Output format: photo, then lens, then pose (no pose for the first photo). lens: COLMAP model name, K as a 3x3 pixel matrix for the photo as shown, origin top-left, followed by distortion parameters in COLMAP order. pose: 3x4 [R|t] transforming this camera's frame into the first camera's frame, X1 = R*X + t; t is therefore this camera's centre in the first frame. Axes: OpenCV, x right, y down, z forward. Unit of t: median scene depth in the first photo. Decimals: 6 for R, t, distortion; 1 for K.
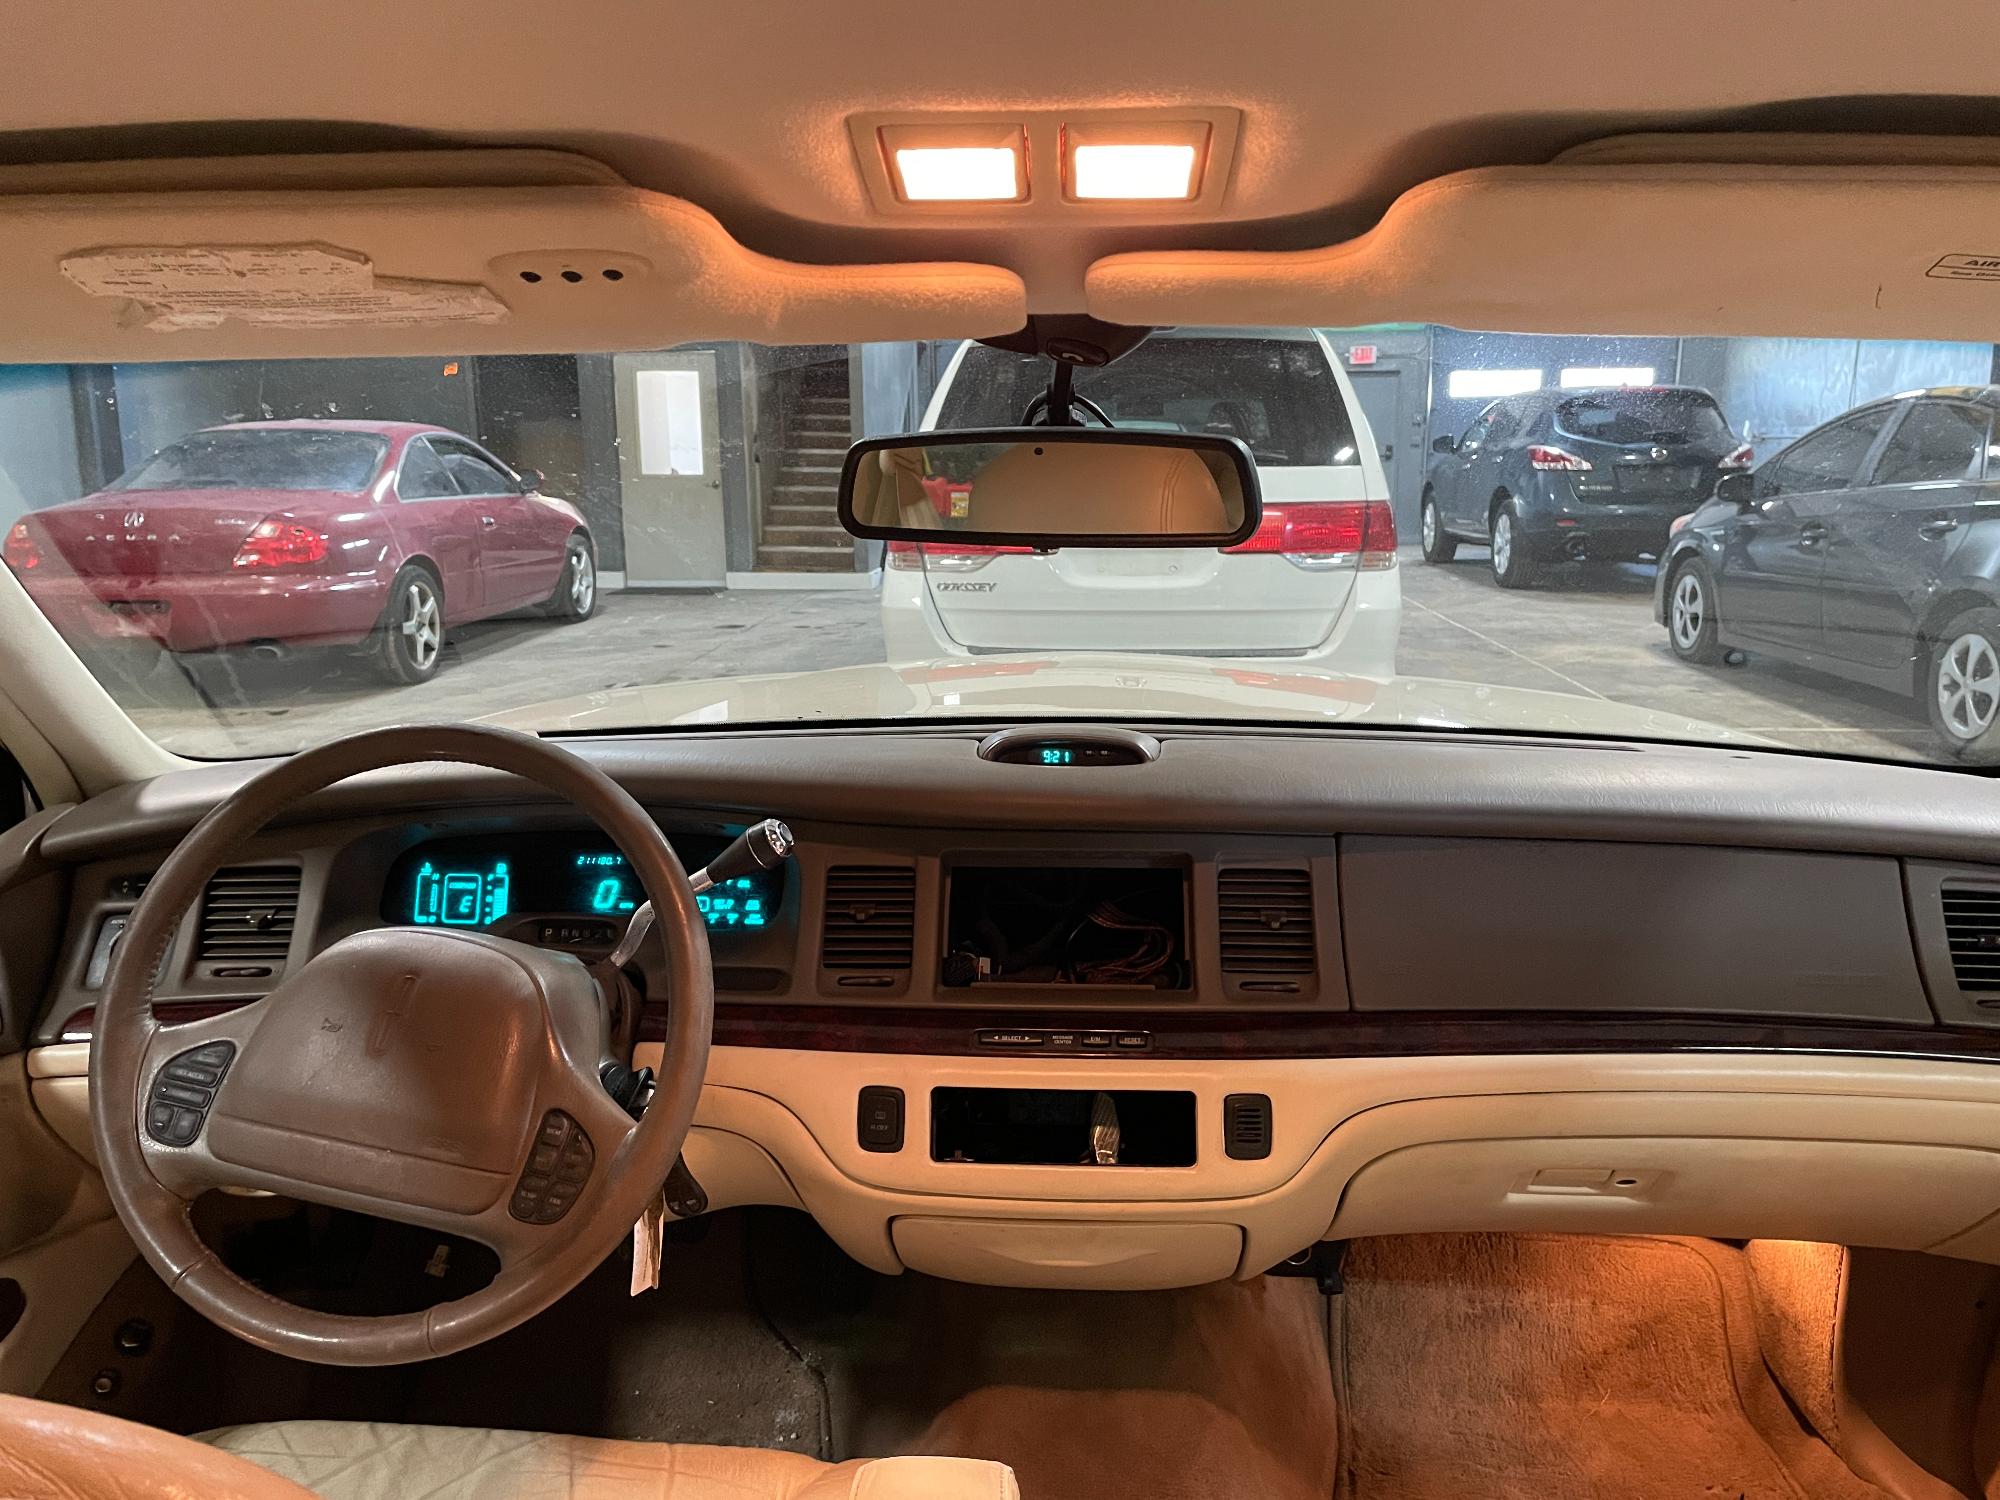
lens RADIAL K [[1509.5, 0, 1013.1], [0, 1509.5, 734.4], [0, 0, 1]] dist [0.082877, -0.108526]
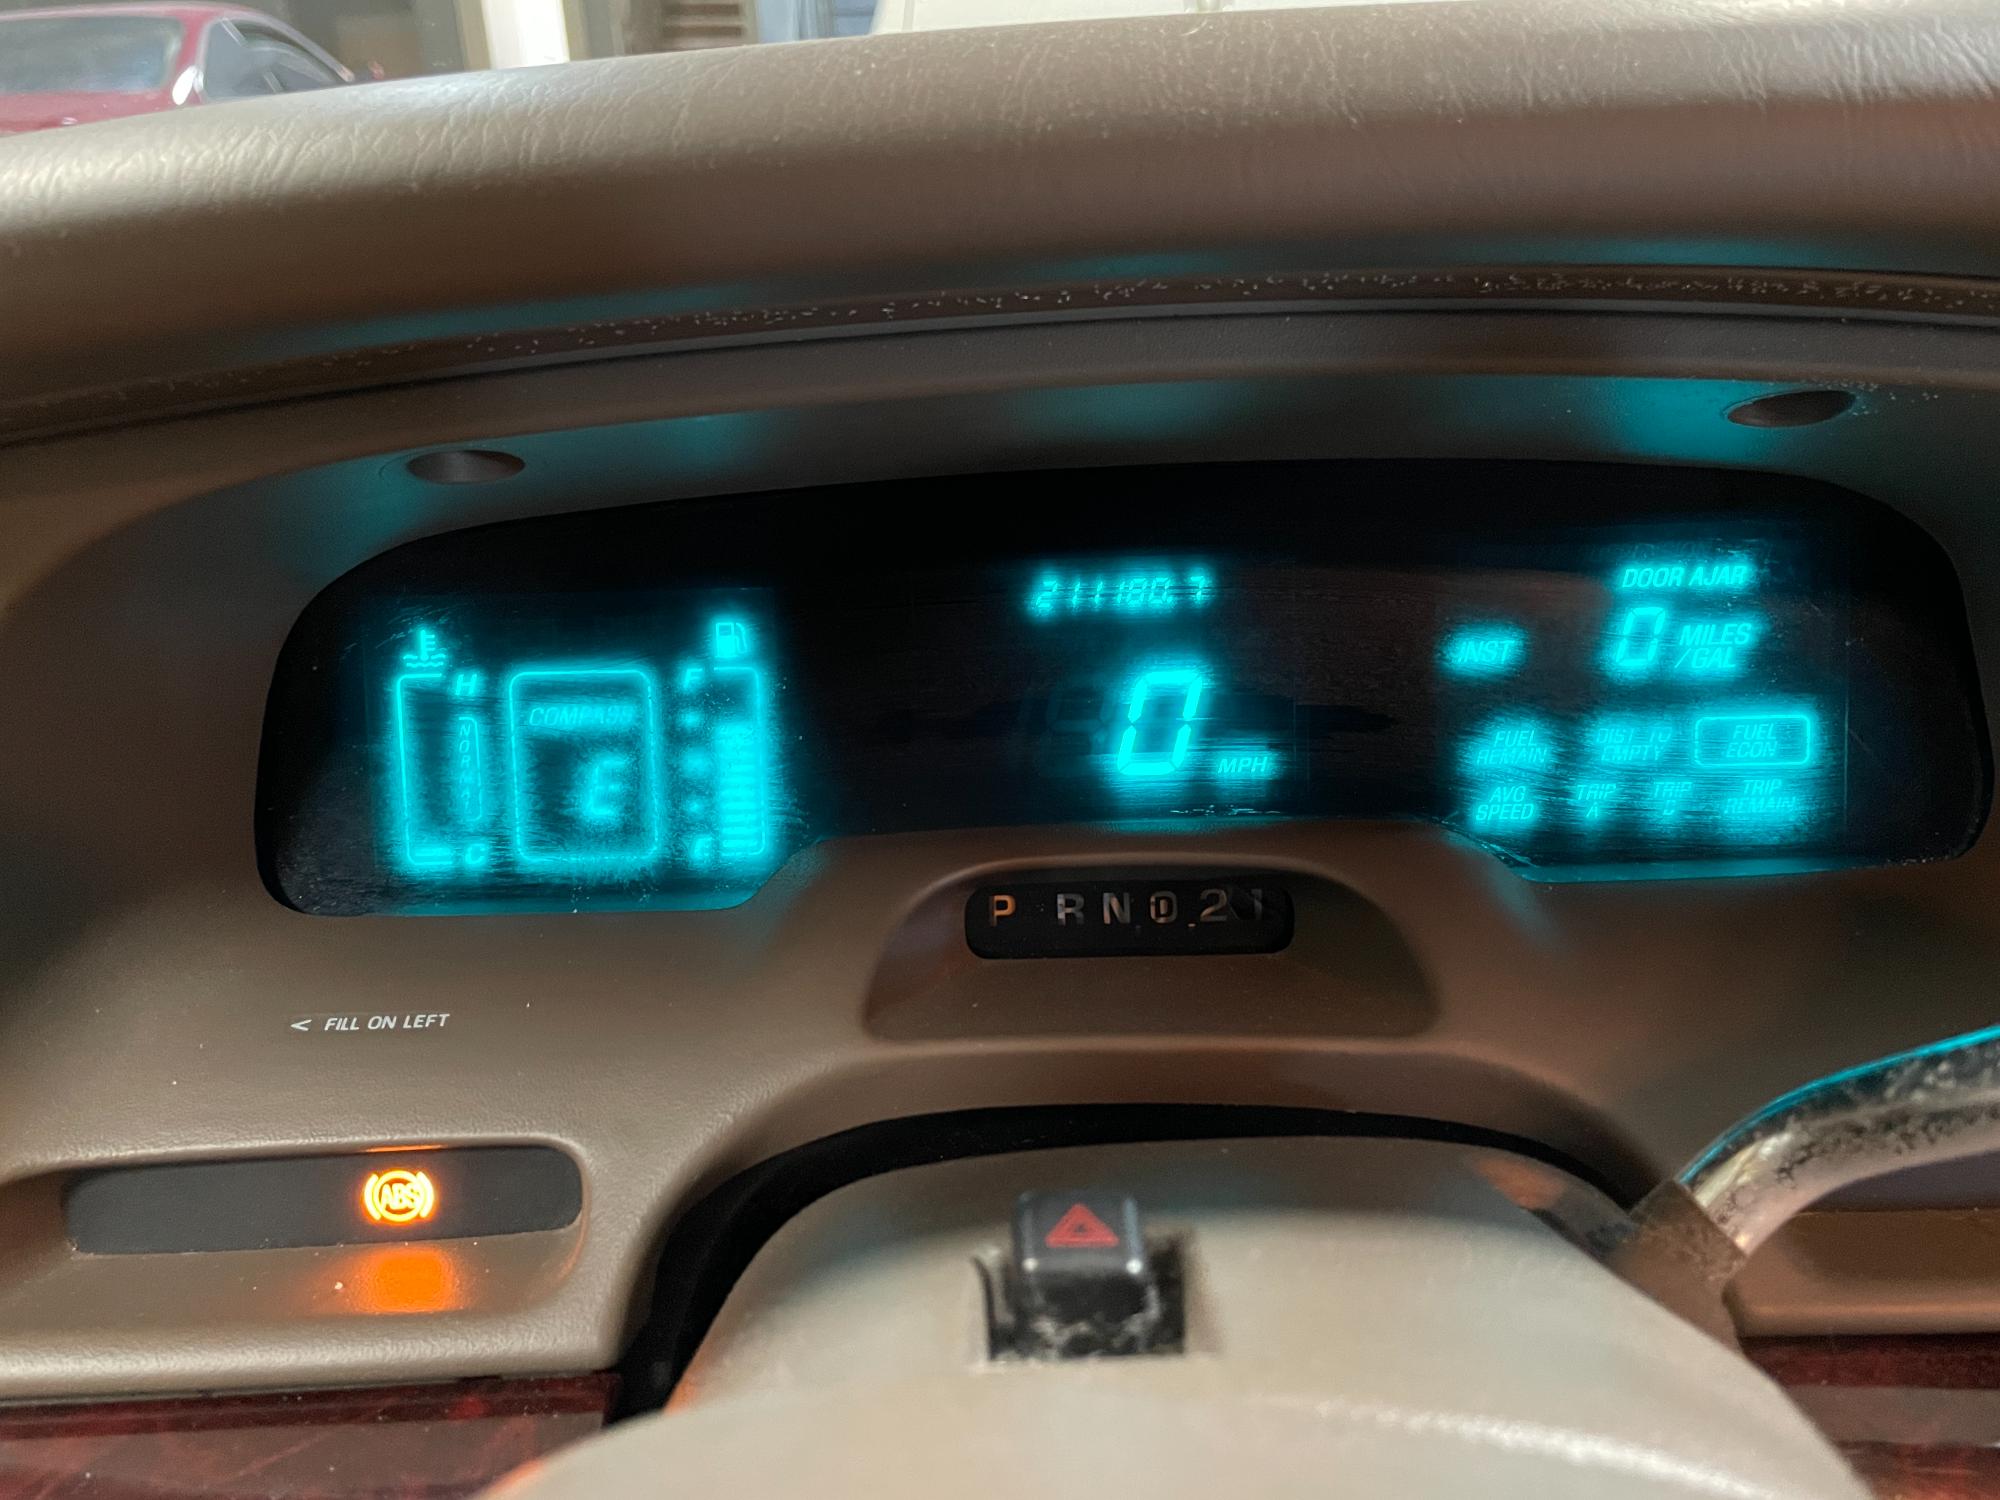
lens RADIAL K [[1509.5, 0, 993.6], [0, 1509.5, 752.5], [0, 0, 1]] dist [0.082877, -0.108526]
pose [[0.997342, -0.054196, 0.048694, -0.327900], [0.041556, 0.972110, 0.230813, 0.054157], [-0.059845, -0.228176, 0.971779, 0.806339]]
